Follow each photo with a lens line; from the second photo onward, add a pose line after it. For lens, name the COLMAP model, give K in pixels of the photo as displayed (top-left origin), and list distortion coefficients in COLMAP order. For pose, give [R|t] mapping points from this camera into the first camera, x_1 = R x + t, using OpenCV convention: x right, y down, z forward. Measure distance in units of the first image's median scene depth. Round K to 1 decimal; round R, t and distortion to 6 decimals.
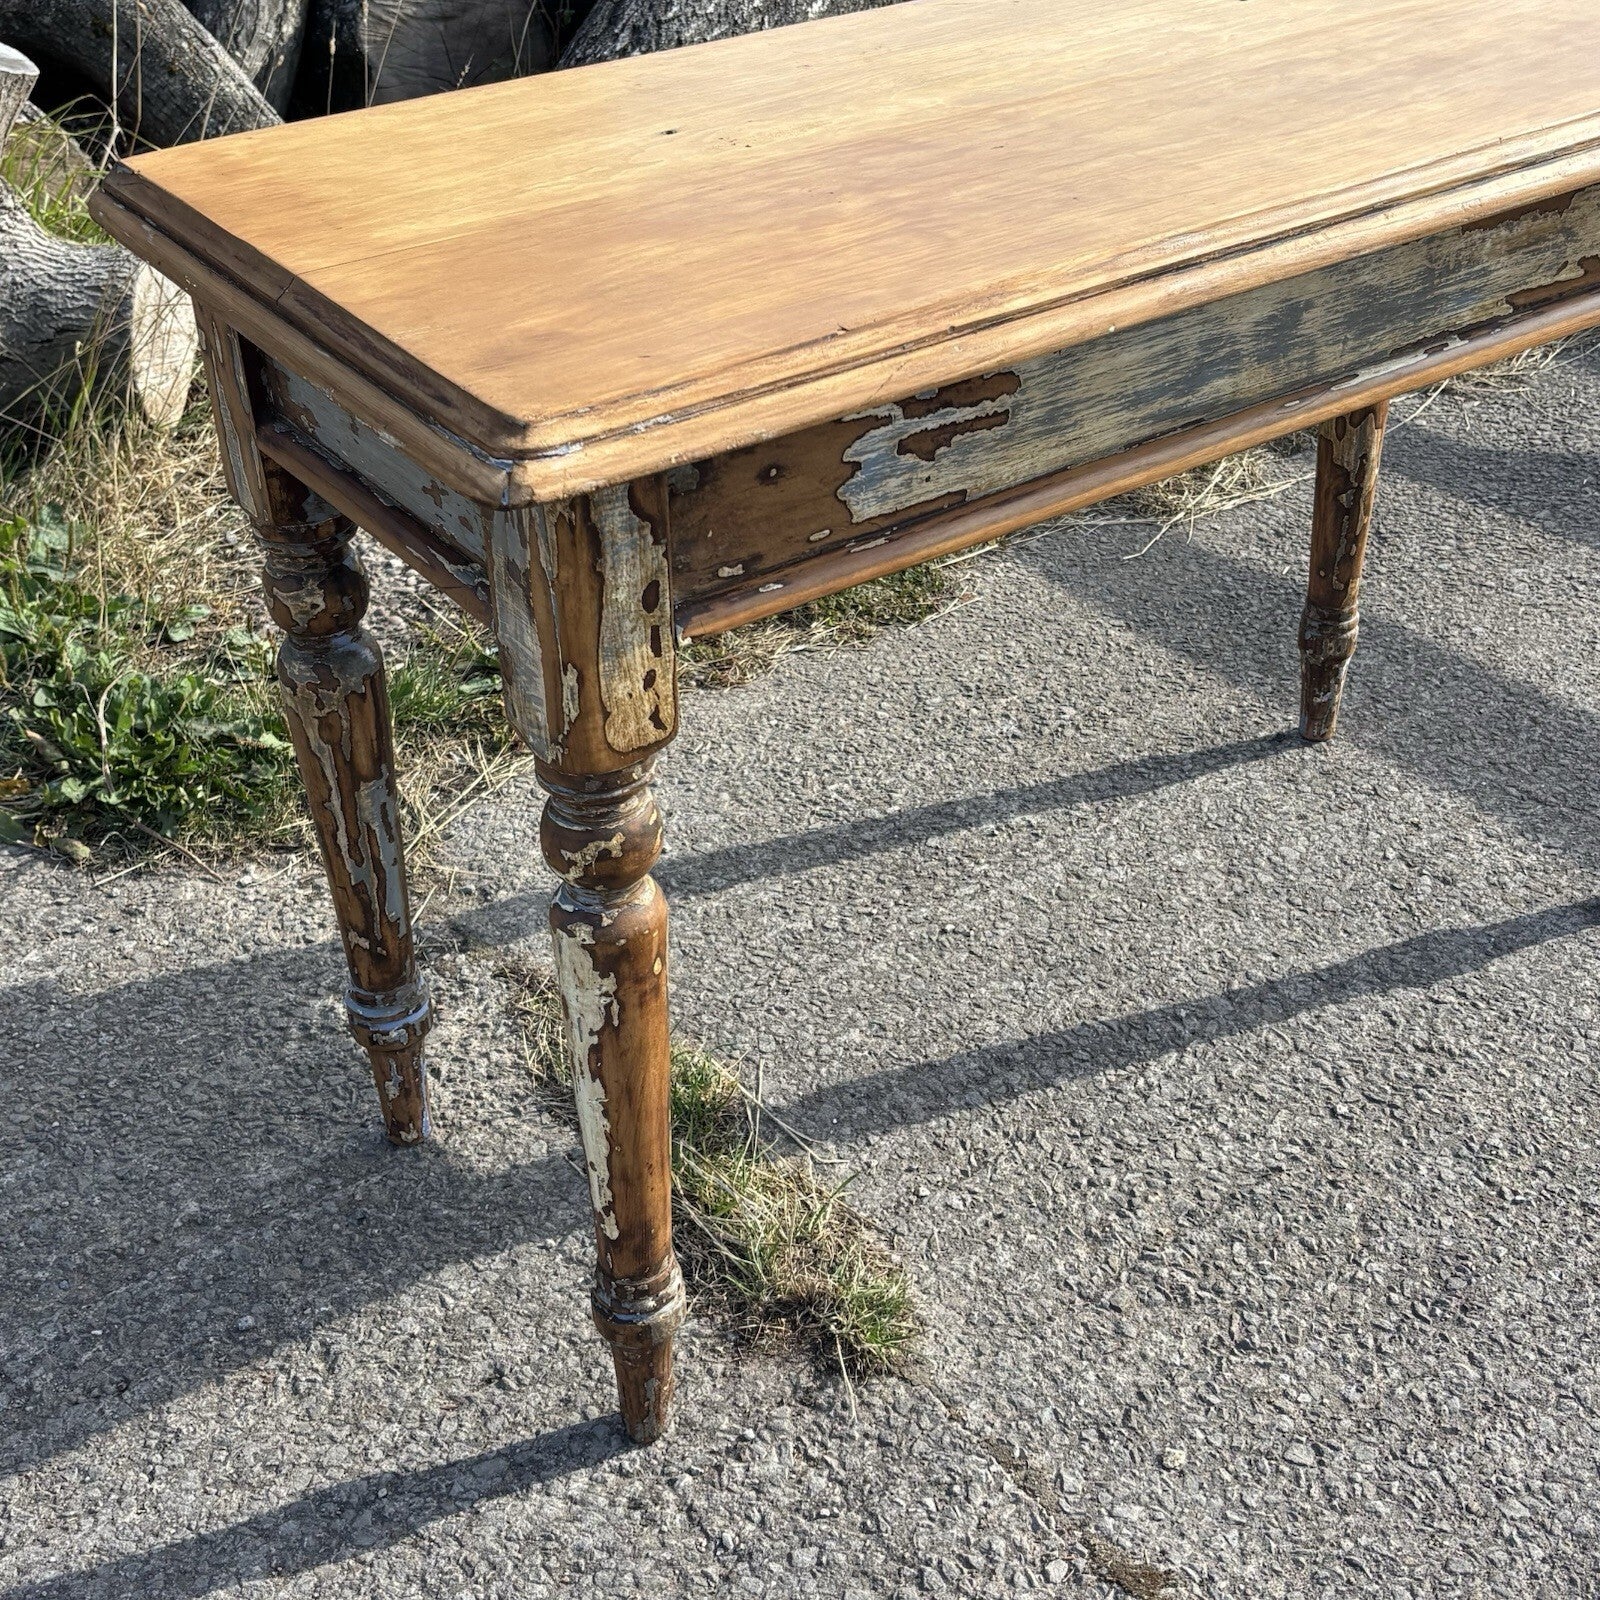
lens RADIAL K [[2340.4, 0, 802.6], [0, 2340.4, 807.1], [0, 0, 1]] dist [0.063157, 0.000000]
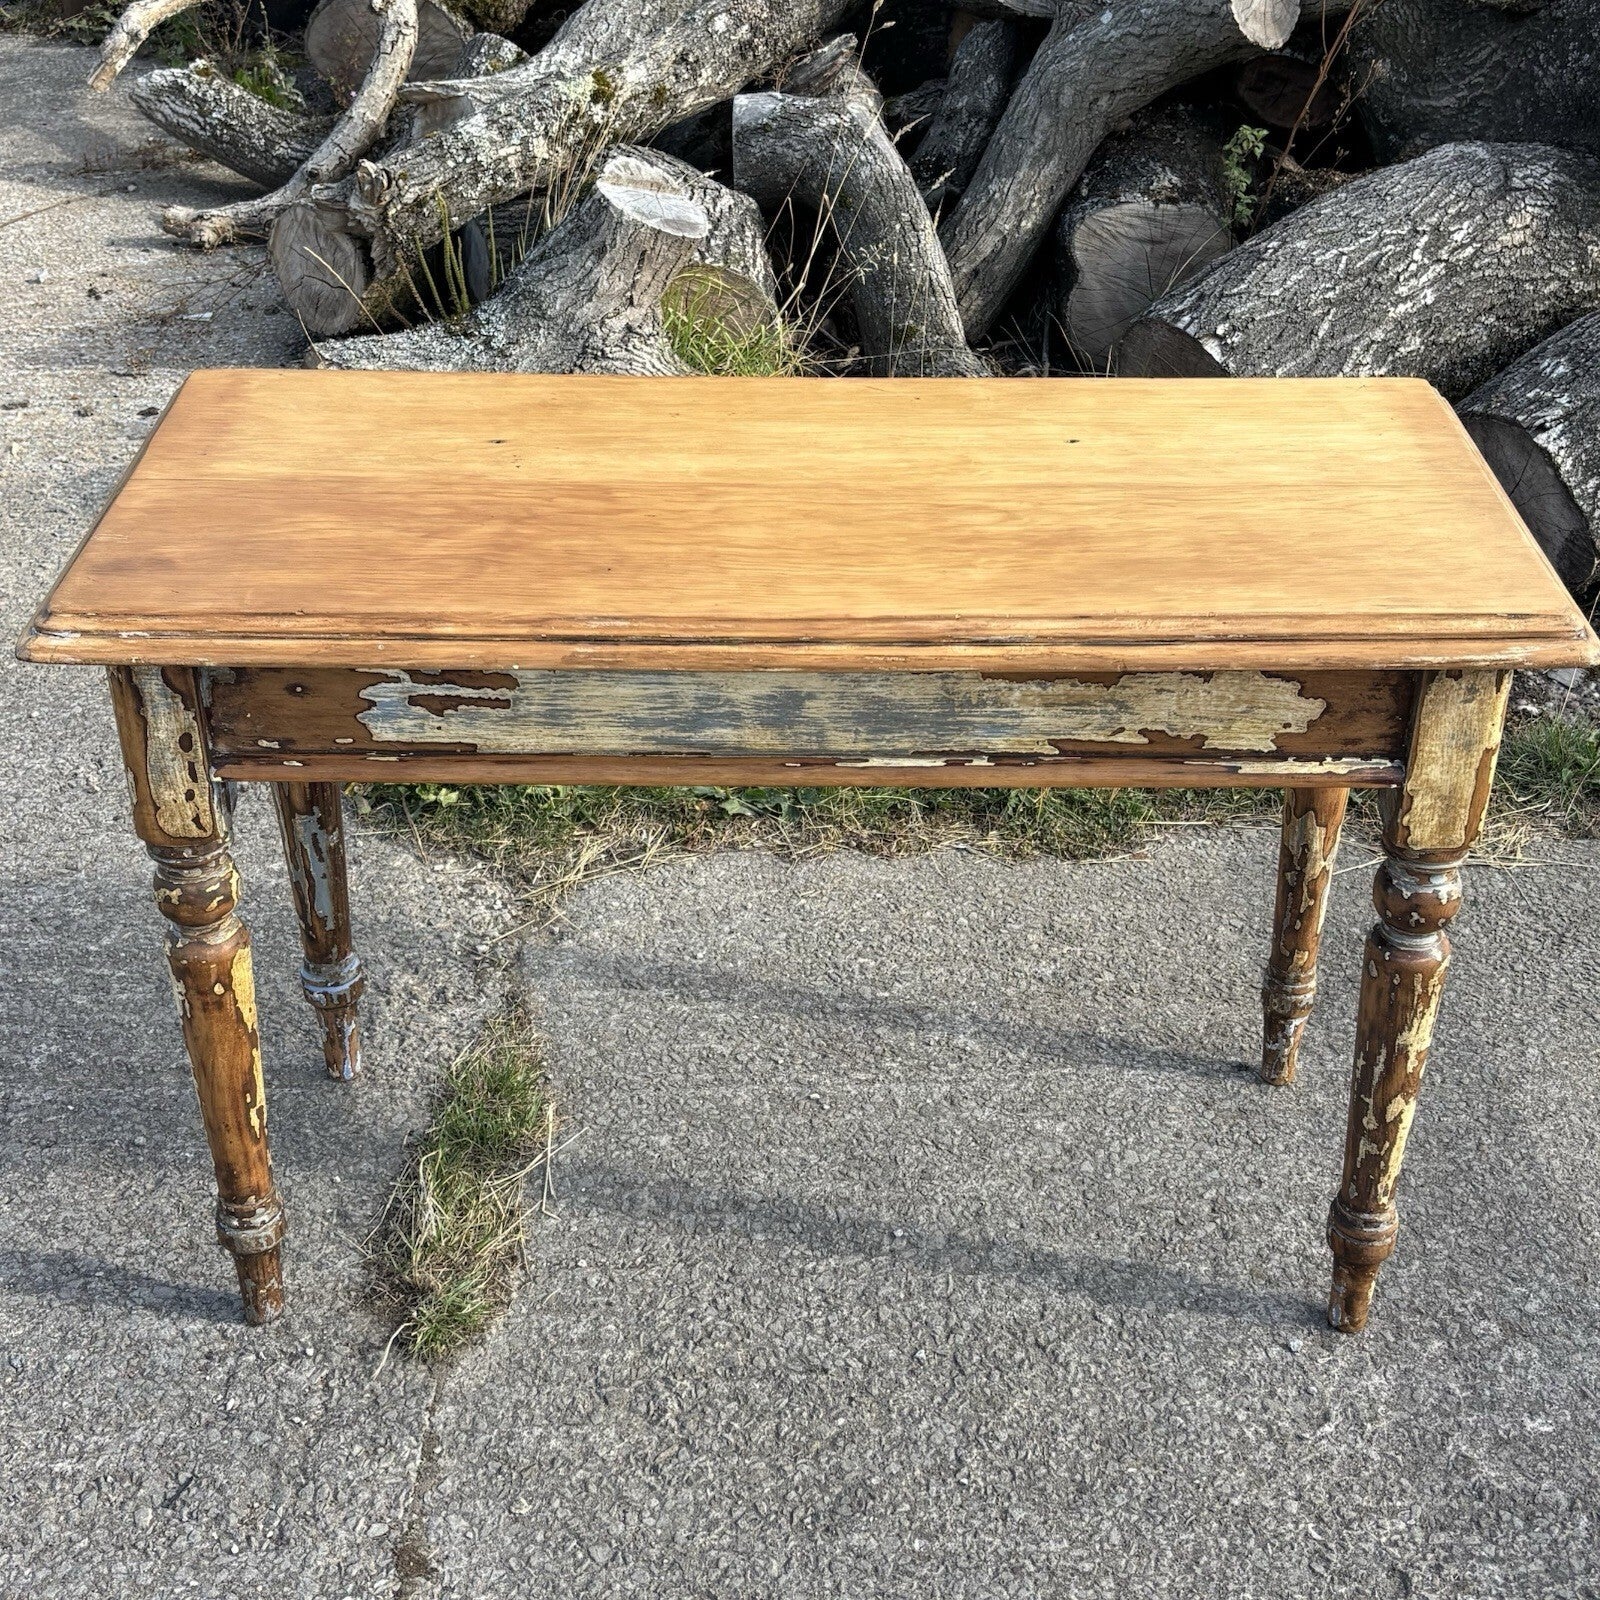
lens RADIAL K [[2340.4, 0, 800.2], [0, 2340.4, 789.9], [0, 0, 1]] dist [0.063157, 0.000000]
pose [[0.810594, 0.319899, -0.490511, 0.791768], [-0.332054, 0.941020, 0.064975, -0.228926], [0.482366, 0.110208, 0.869009, -0.091148]]
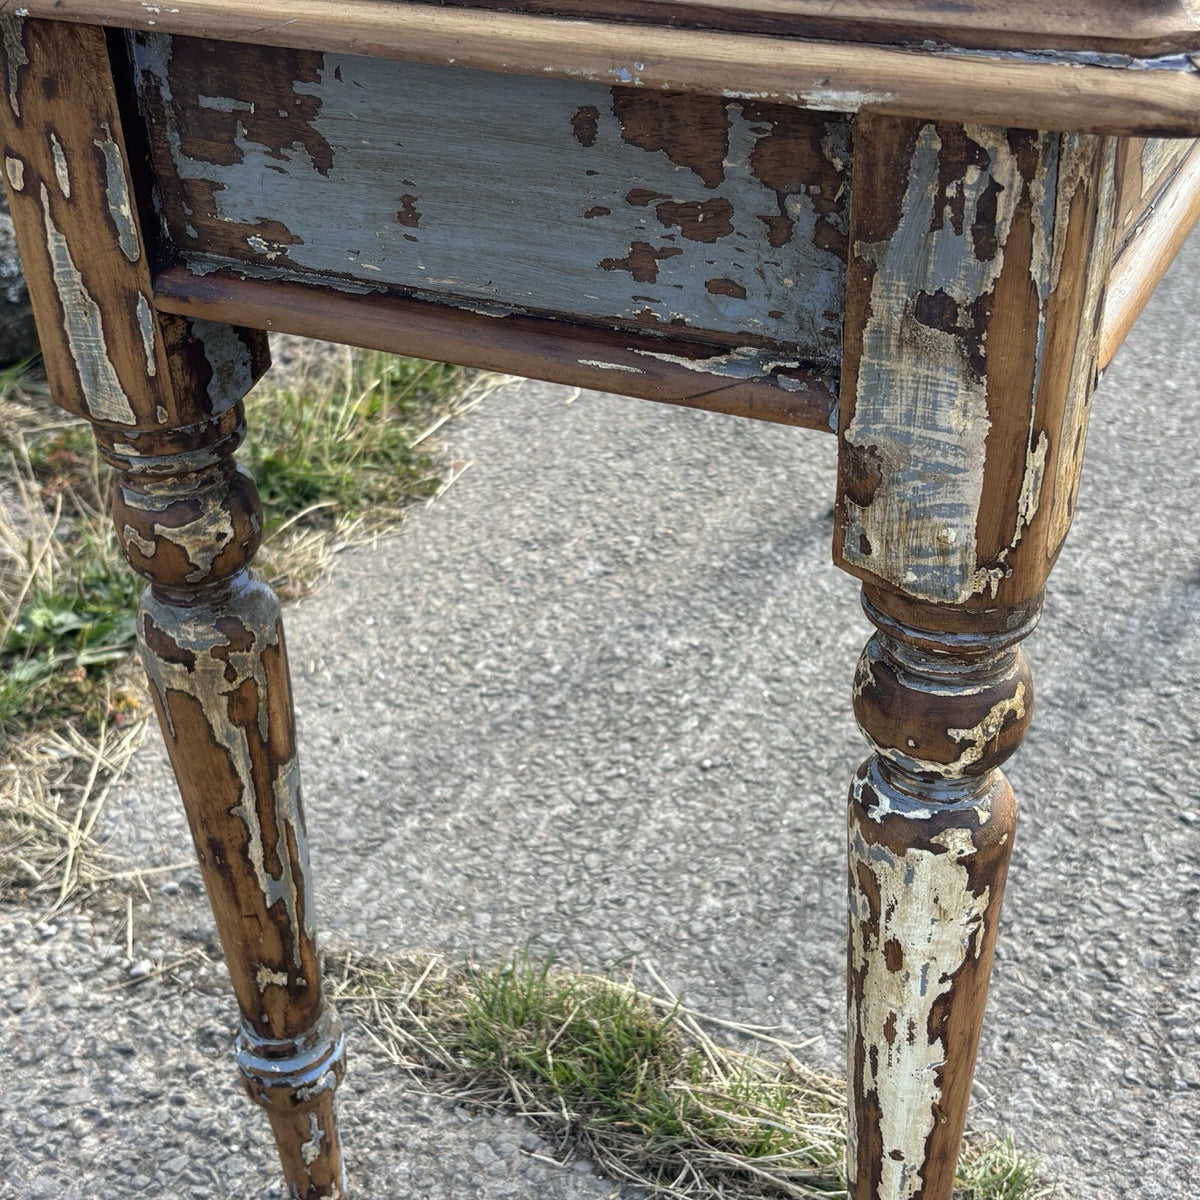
lens RADIAL K [[1755.3, 0, 596.5], [0, 1755.3, 600.7], [0, 0, 1]] dist [0.063157, 0.000000]
pose [[0.880952, -0.248669, 0.402601, -0.326781], [0.266728, 0.963702, 0.011594, -0.043011], [-0.390871, 0.097171, 0.915302, 0.475519]]
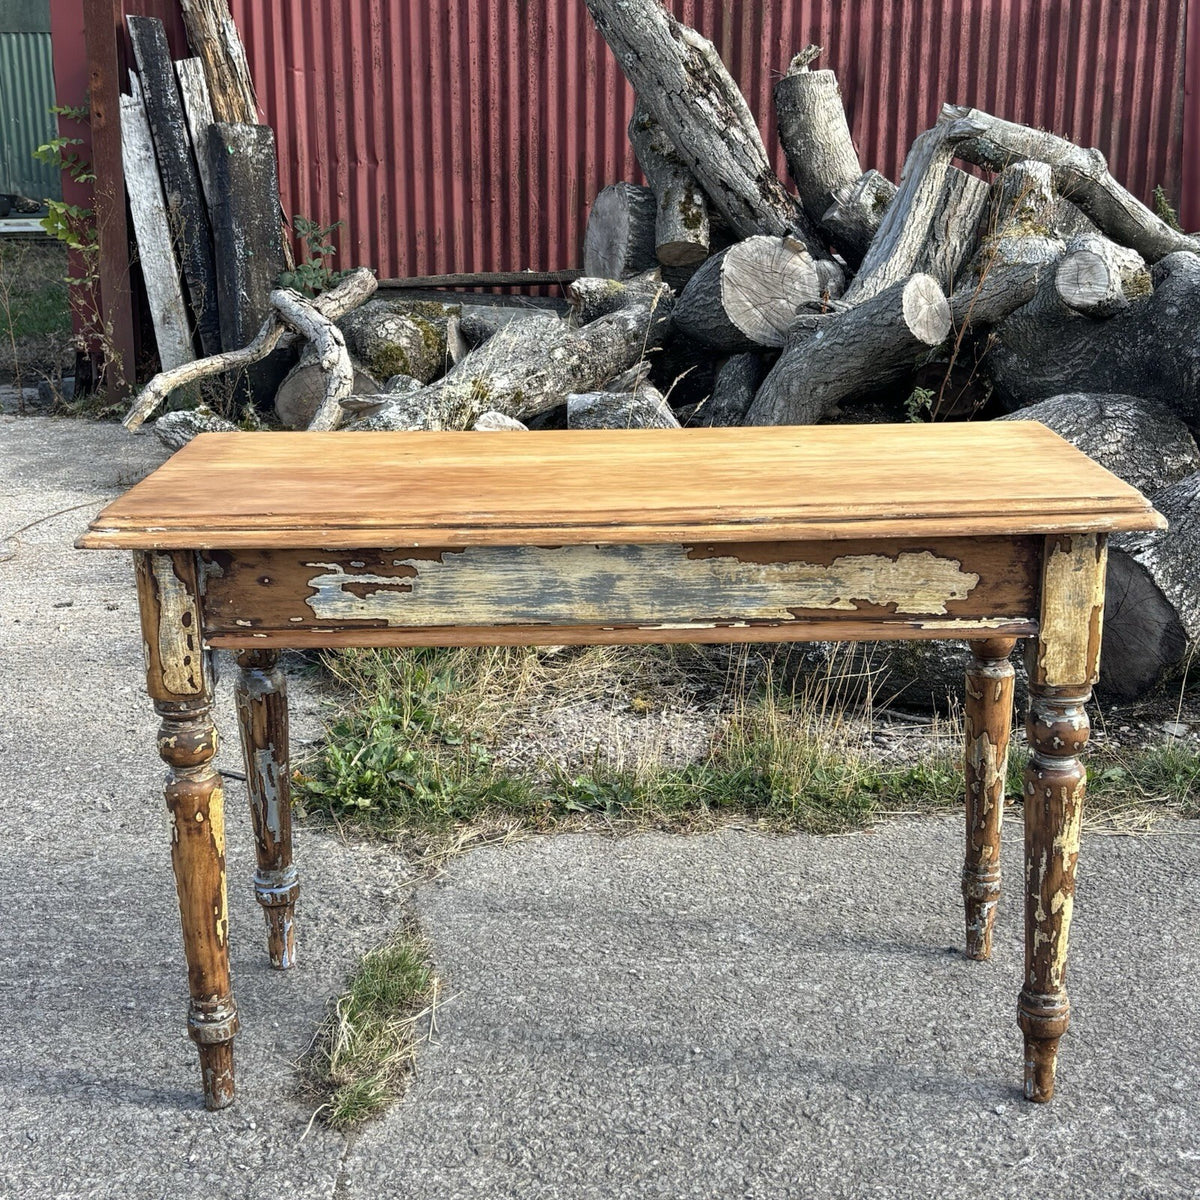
lens RADIAL K [[1755.3, 0, 596.1], [0, 1755.3, 593.9], [0, 0, 1]] dist [0.063157, 0.000000]
pose [[0.805952, 0.164057, -0.568795, 0.915543], [-0.317081, 0.931014, -0.180755, 0.048987], [0.499902, 0.326034, 0.802372, -0.096229]]
